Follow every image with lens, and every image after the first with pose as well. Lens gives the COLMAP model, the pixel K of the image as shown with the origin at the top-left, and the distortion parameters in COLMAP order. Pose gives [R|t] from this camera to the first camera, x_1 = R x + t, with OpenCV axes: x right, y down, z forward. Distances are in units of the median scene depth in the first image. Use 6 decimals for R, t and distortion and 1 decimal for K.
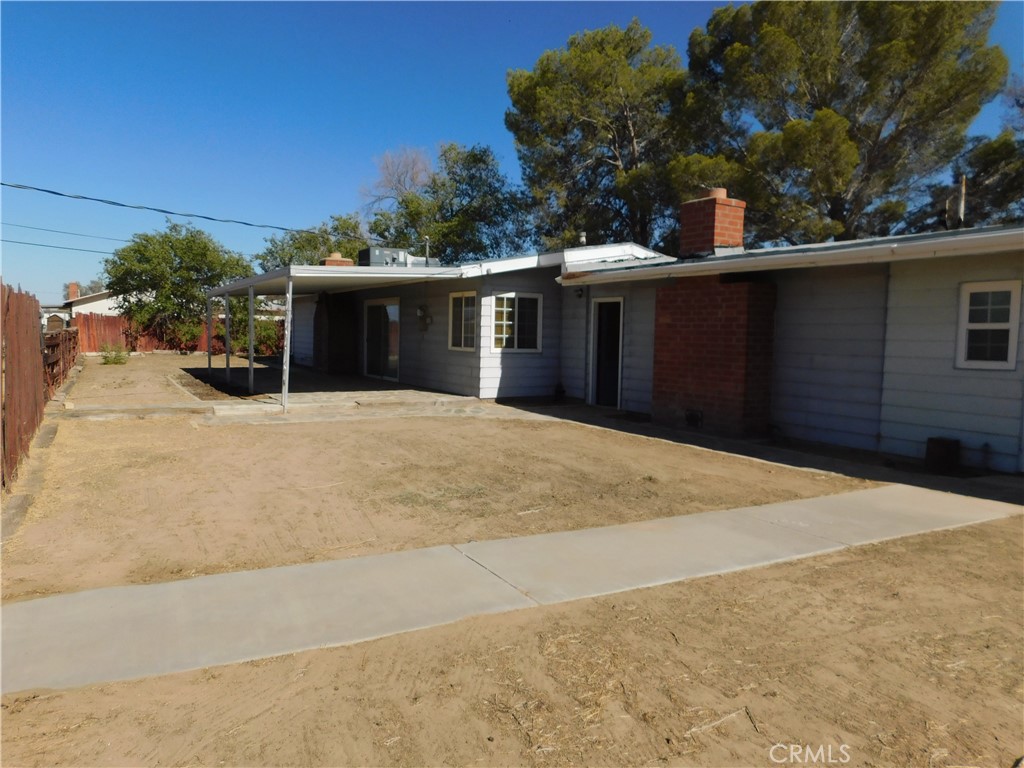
lens RADIAL K [[665.4, 0, 512.0], [0, 665.4, 384.0], [0, 0, 1]] dist [-0.036914, 0.006315]
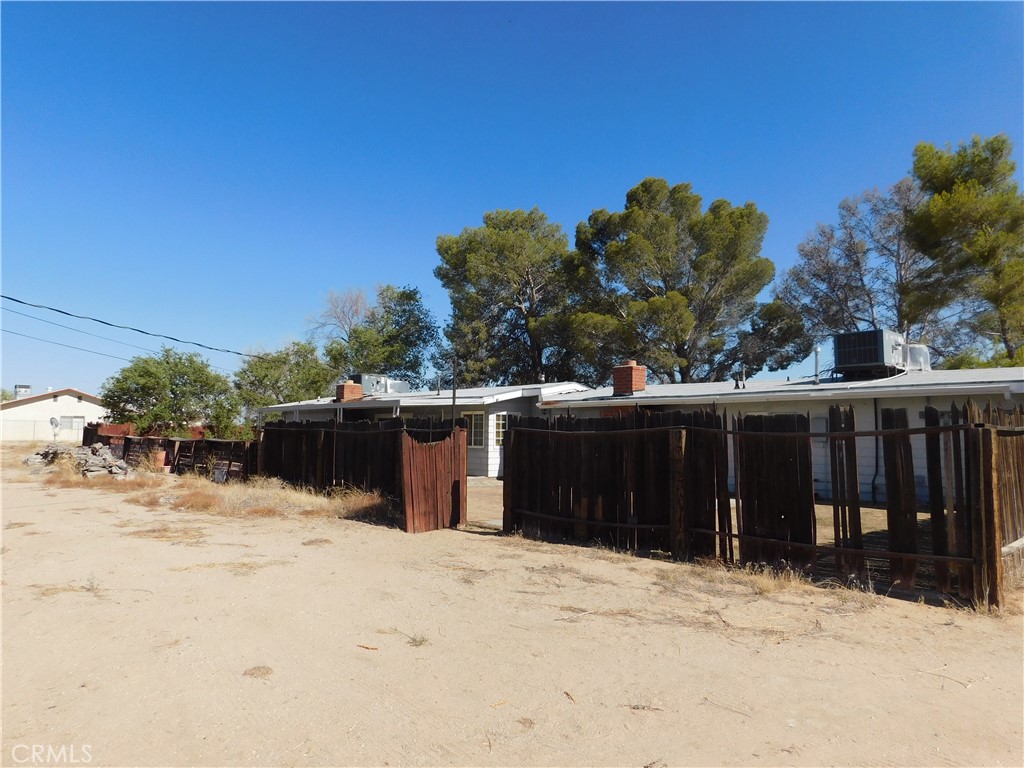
lens RADIAL K [[665.4, 0, 512.0], [0, 665.4, 384.0], [0, 0, 1]] dist [-0.036914, 0.006315]
pose [[0.976831, 0.002991, 0.213990, -0.201632], [0.029456, 0.988507, -0.148279, 0.023216], [-0.211974, 0.151147, 0.965516, -0.358858]]
